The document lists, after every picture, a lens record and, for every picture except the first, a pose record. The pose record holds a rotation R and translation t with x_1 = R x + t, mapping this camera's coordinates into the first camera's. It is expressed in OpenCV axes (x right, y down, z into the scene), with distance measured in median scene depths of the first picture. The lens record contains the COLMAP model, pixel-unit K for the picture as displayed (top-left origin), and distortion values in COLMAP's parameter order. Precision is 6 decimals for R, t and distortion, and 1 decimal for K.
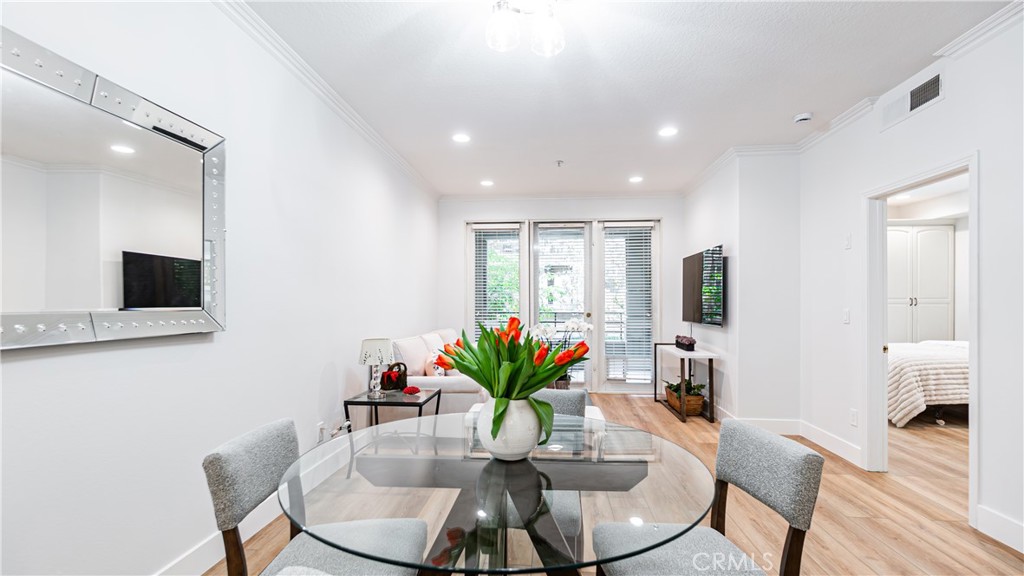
lens RADIAL K [[462.3, 0, 511.8], [0, 462.3, 303.0], [0, 0, 1]] dist [-0.000923, -0.000173]
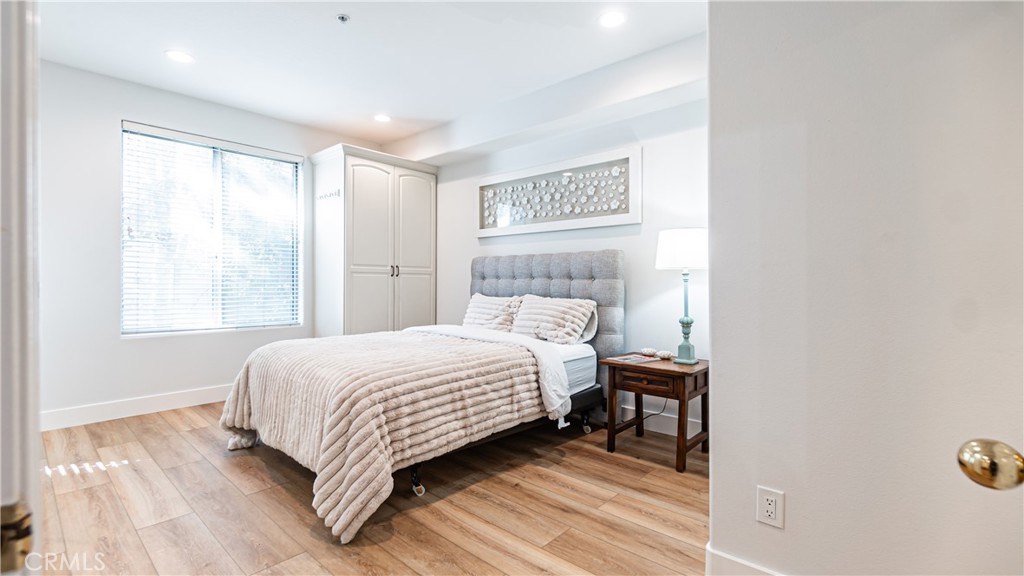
lens RADIAL K [[451.0, 0, 506.7], [0, 451.0, 285.5], [0, 0, 1]] dist [-0.001658, -0.000910]
pose [[0.602579, 0.001090, 0.798058, 0.596211], [-0.001009, 0.999999, -0.000604, 0.029915], [-0.798058, -0.000441, 0.602580, 0.630057]]
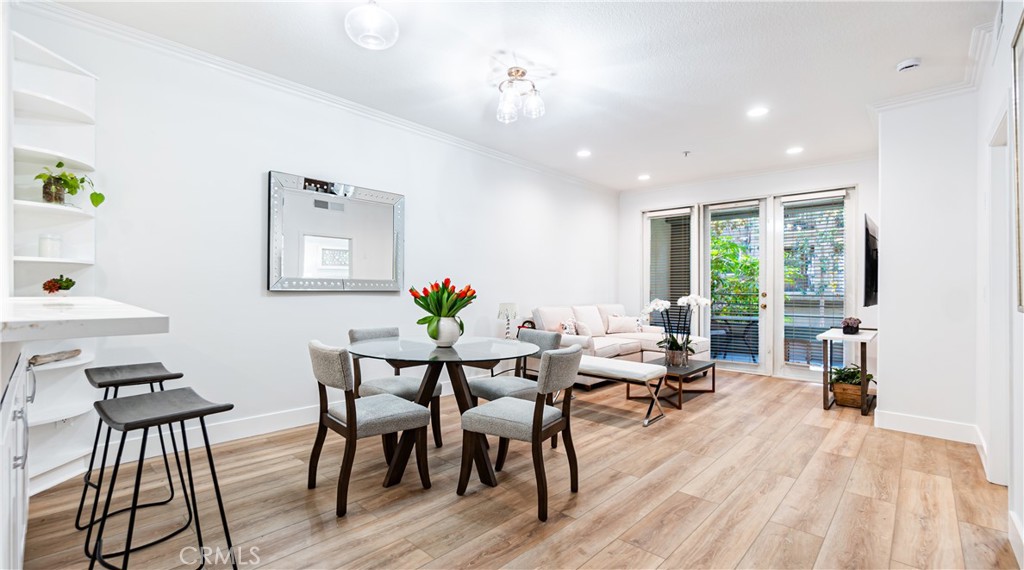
lens RADIAL K [[455.9, 0, 493.9], [0, 455.9, 285.1], [0, 0, 1]] dist [0.034135, 0.000002]
pose [[0.780019, 0.003850, -0.625744, 0.441021], [-0.010197, 0.999926, -0.006559, 0.023318], [0.625673, 0.011497, 0.780001, -0.141686]]
